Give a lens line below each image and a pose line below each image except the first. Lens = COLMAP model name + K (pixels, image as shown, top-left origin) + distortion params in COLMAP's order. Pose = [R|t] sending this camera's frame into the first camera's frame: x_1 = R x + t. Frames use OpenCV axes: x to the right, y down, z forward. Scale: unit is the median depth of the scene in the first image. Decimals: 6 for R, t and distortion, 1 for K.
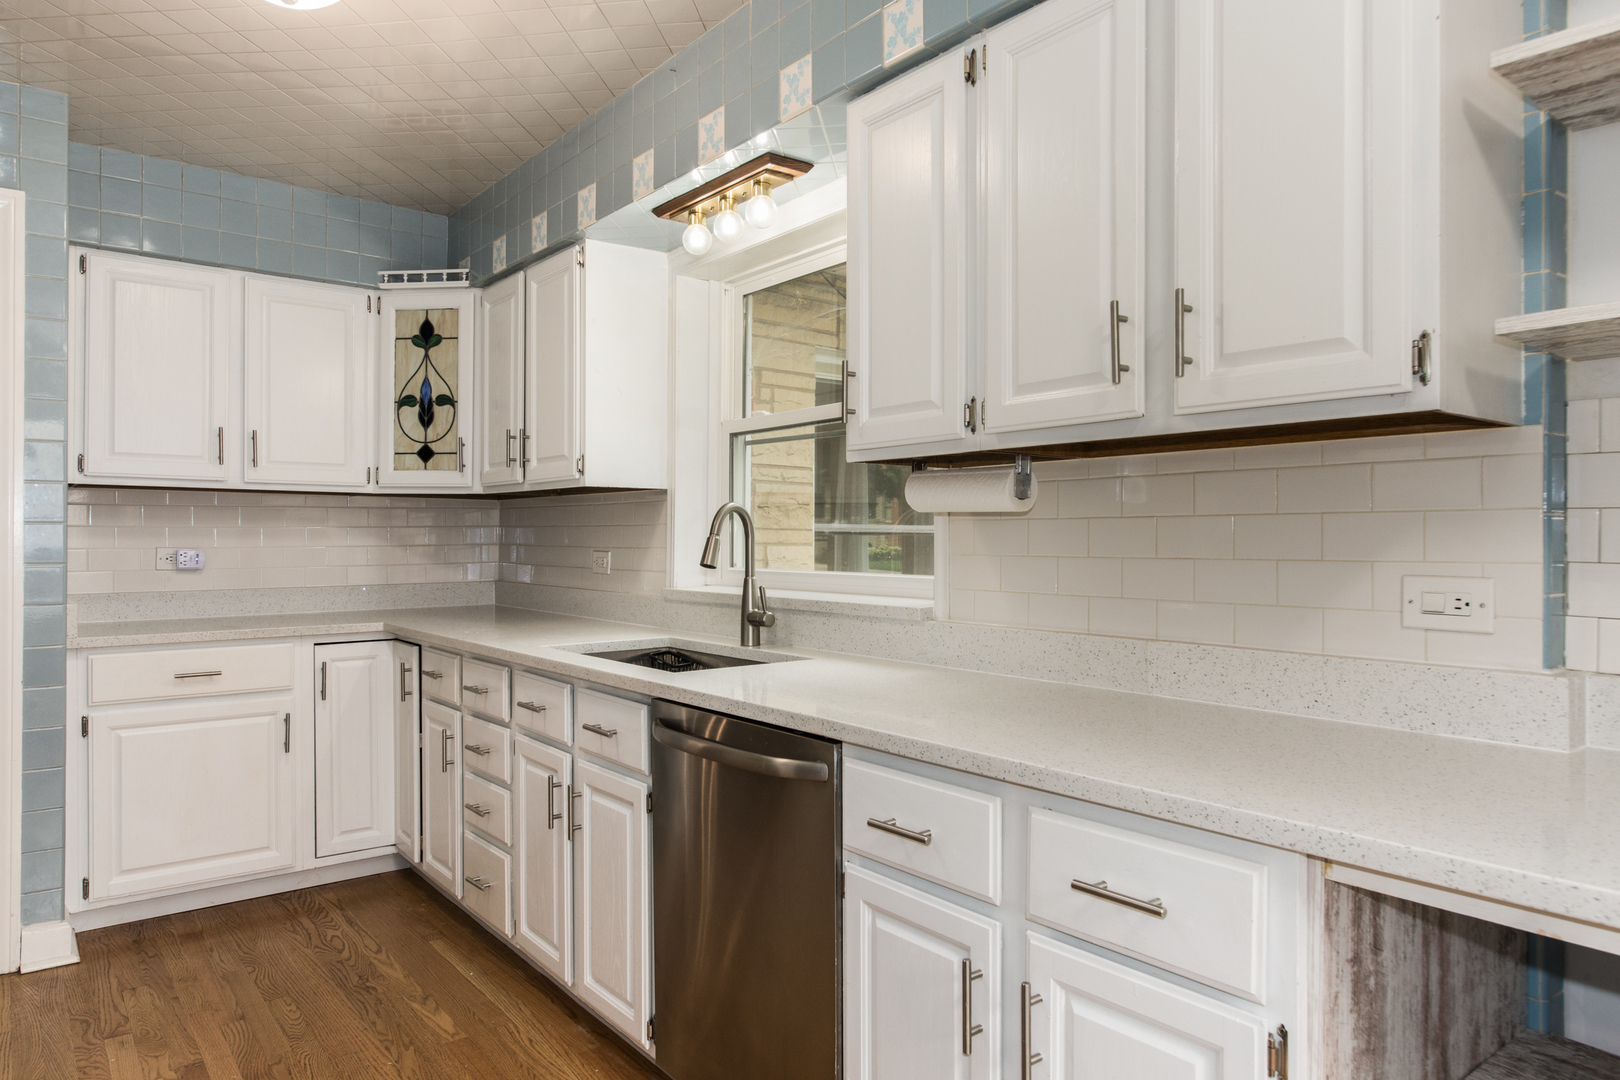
lens RADIAL K [[1053.1, 0, 810.0], [0, 1053.1, 540.0], [0, 0, 1]] dist [0.001728, -0.003251]
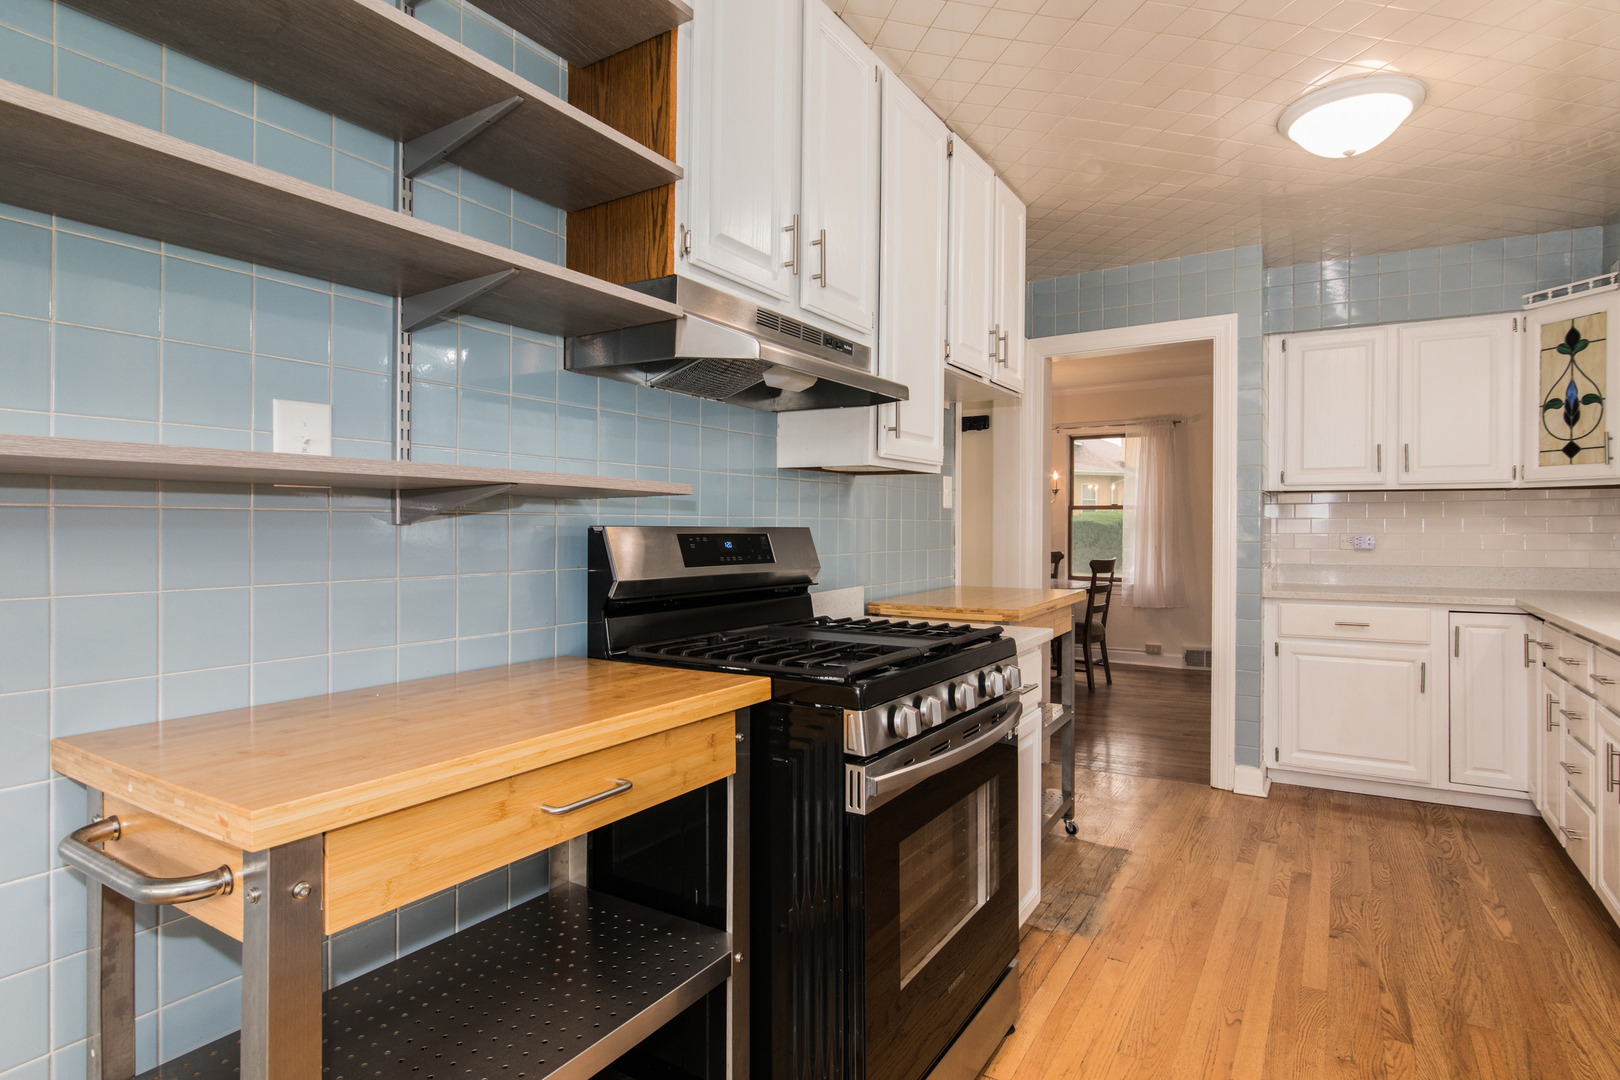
lens RADIAL K [[837.0, 0, 810.0], [0, 837.0, 540.0], [0, 0, 1]] dist [0.001978, 0.000782]
pose [[0.348467, 0.014547, -0.937208, 0.197430], [-0.000553, 0.999883, 0.015314, -0.000506], [0.937321, -0.004818, 0.348434, -0.058120]]
